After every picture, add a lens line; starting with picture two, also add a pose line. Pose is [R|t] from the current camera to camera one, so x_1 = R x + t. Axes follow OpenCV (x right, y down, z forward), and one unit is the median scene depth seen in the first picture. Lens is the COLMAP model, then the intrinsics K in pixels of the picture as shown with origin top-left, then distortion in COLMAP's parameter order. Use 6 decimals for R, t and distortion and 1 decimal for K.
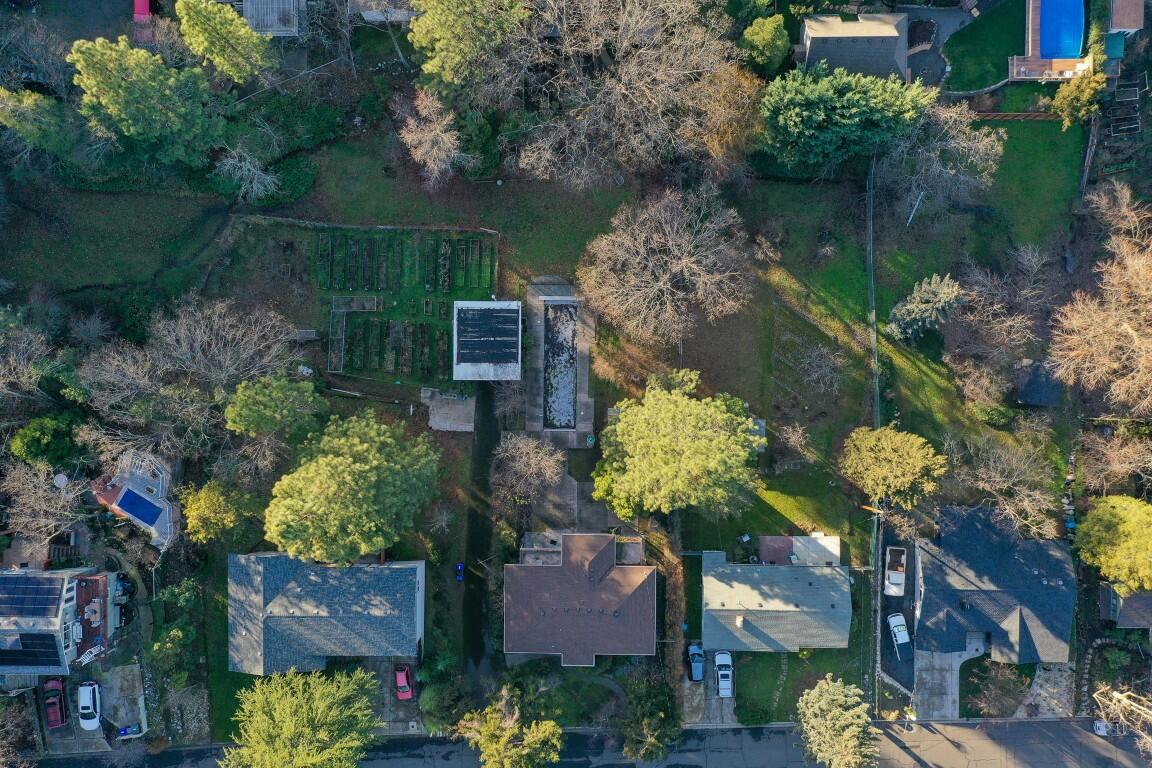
lens RADIAL K [[911.4, 0, 573.4], [0, 911.4, 384.4], [0, 0, 1]] dist [0.010047, 0.006788]
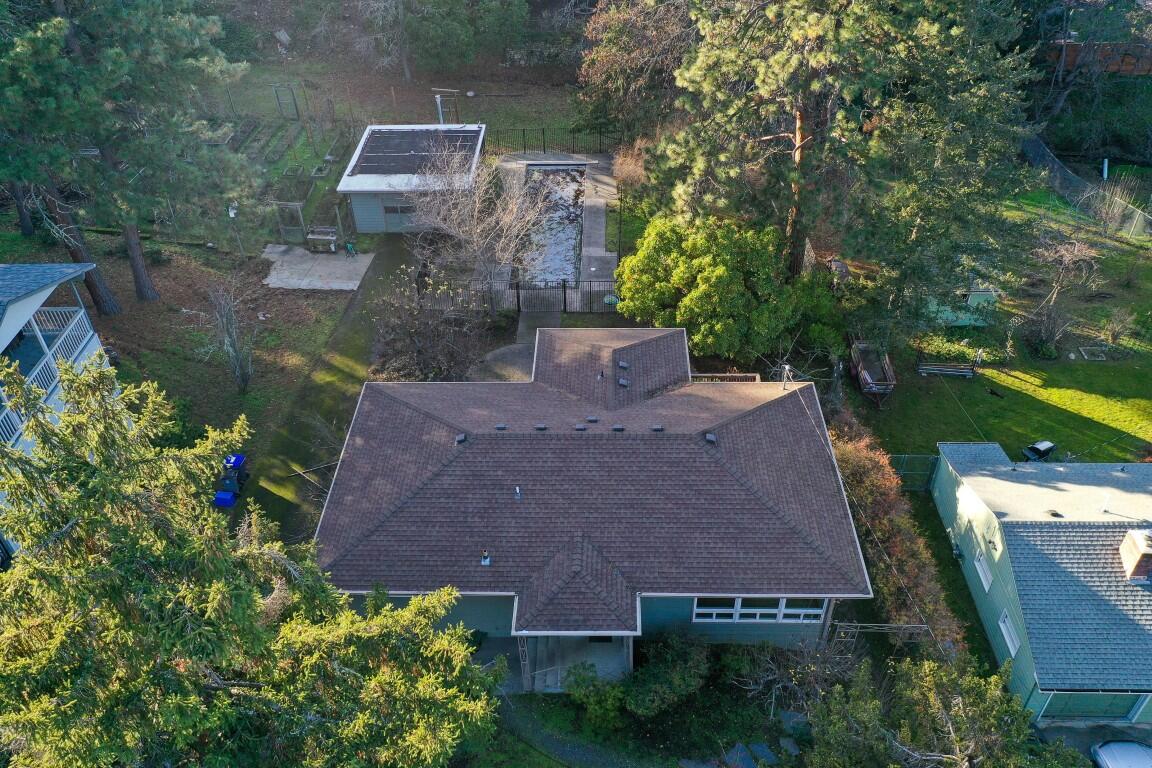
lens RADIAL K [[911.4, 0, 579.8], [0, 911.4, 382.5], [0, 0, 1]] dist [0.010047, 0.006788]
pose [[0.999901, 0.004339, -0.013401, 0.009721], [-0.013216, 0.618018, -0.786053, 0.452974], [0.004871, 0.786152, 0.618014, 0.771791]]
